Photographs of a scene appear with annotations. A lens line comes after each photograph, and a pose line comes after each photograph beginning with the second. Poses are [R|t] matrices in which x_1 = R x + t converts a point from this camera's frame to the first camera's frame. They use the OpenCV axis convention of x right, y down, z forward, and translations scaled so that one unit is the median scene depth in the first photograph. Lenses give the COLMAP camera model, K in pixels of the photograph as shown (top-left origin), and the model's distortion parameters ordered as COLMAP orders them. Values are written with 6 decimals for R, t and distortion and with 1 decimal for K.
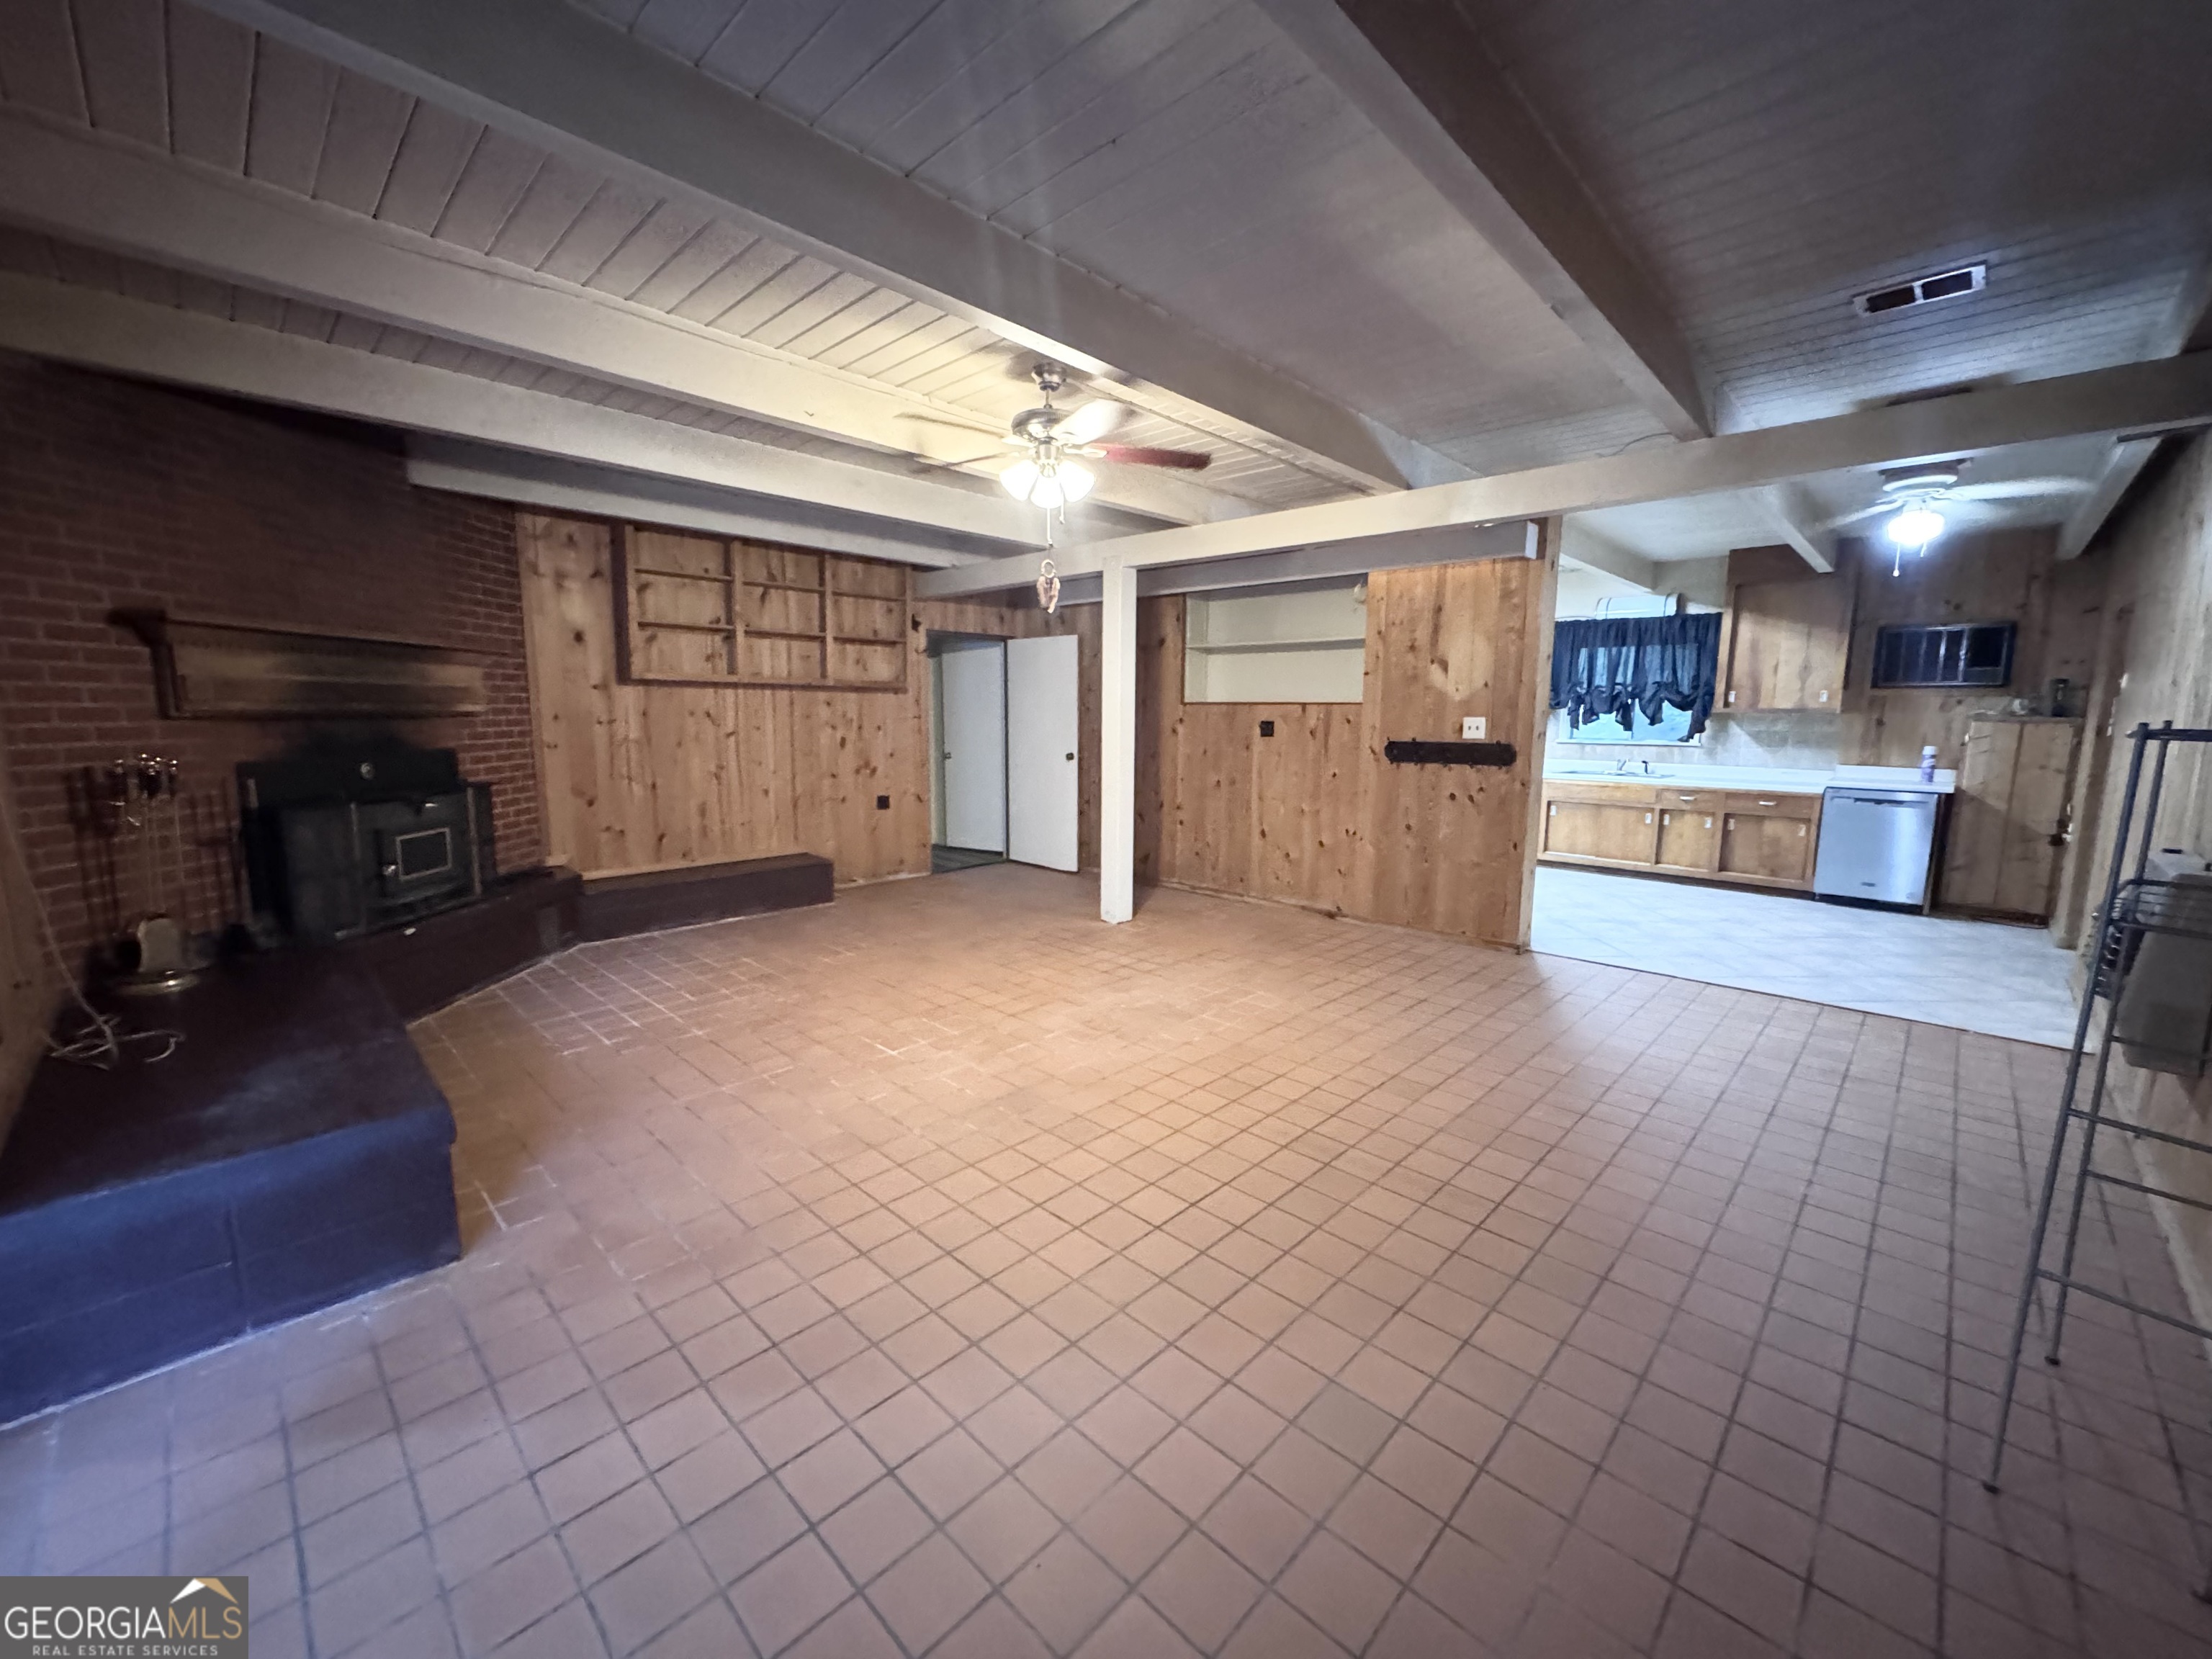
lens RADIAL K [[879.5, 0, 1103.2], [0, 879.5, 828.3], [0, 0, 1]] dist [-0.000790, -0.000844]
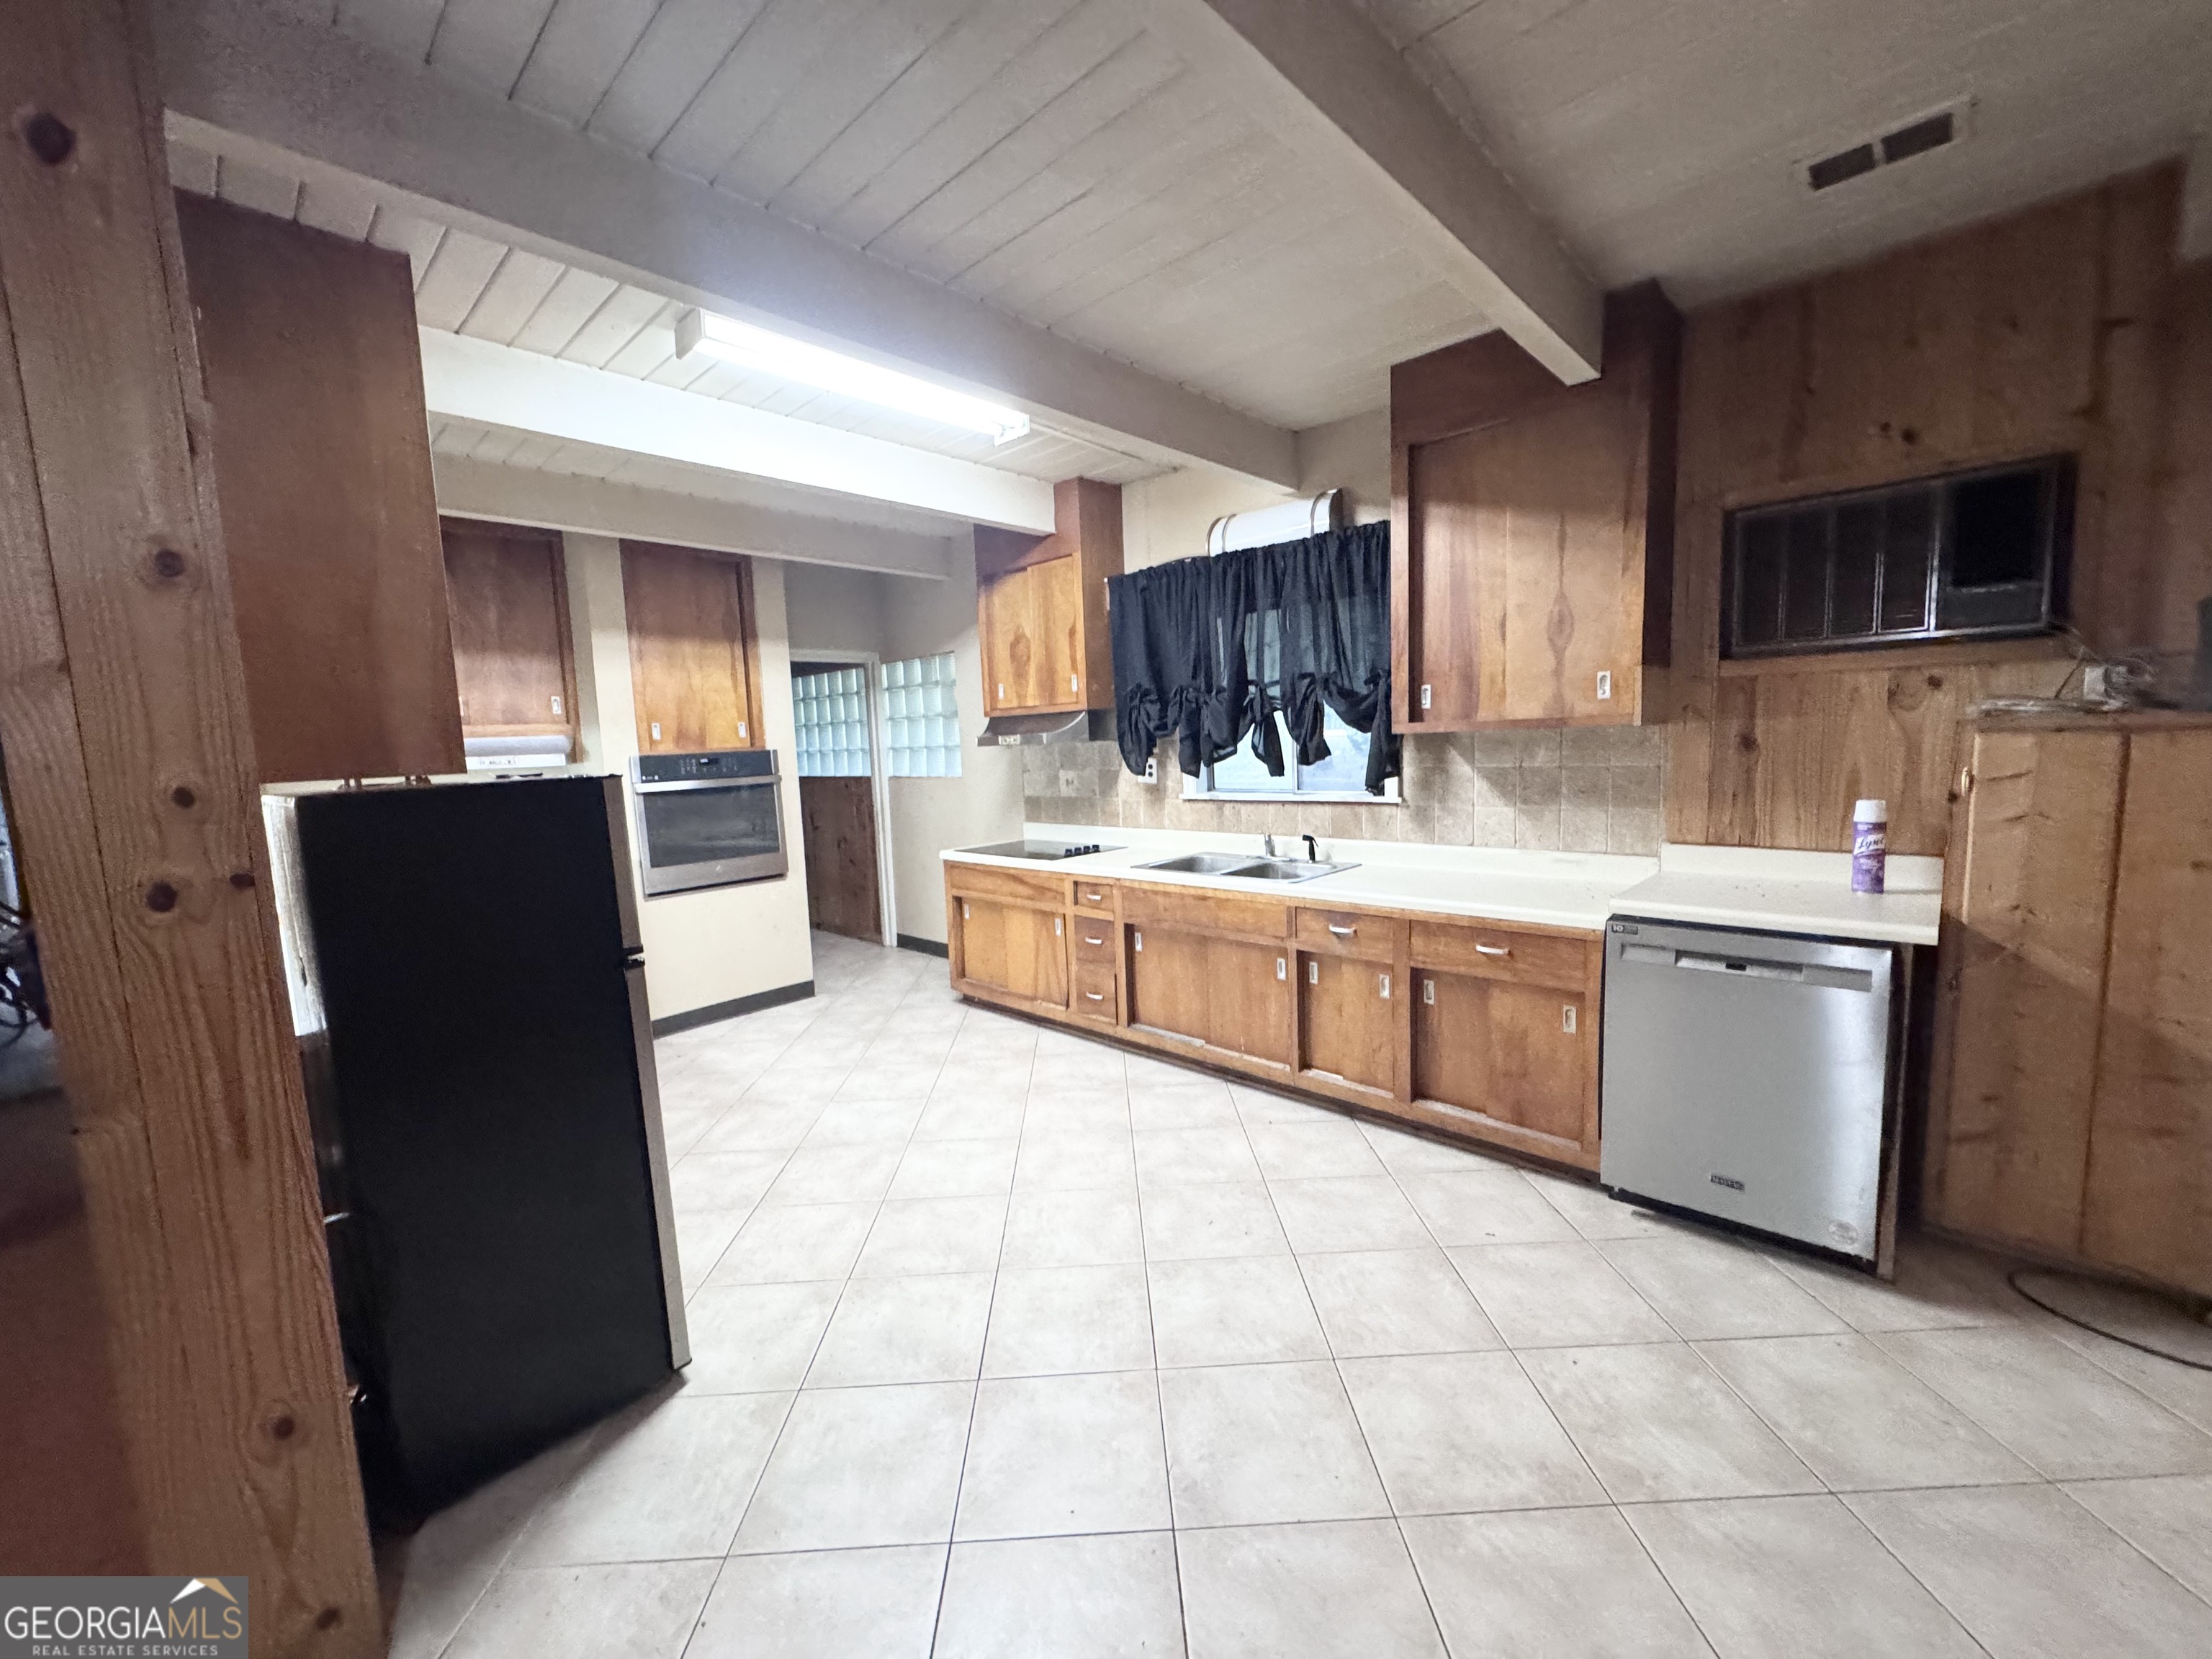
lens RADIAL K [[879.5, 0, 1099.4], [0, 879.5, 828.8], [0, 0, 1]] dist [-0.000790, -0.000844]
pose [[0.998875, -0.047250, 0.003937, 0.572493], [0.047356, 0.998311, -0.033655, -0.079863], [-0.002340, 0.033804, 0.999426, 0.585329]]
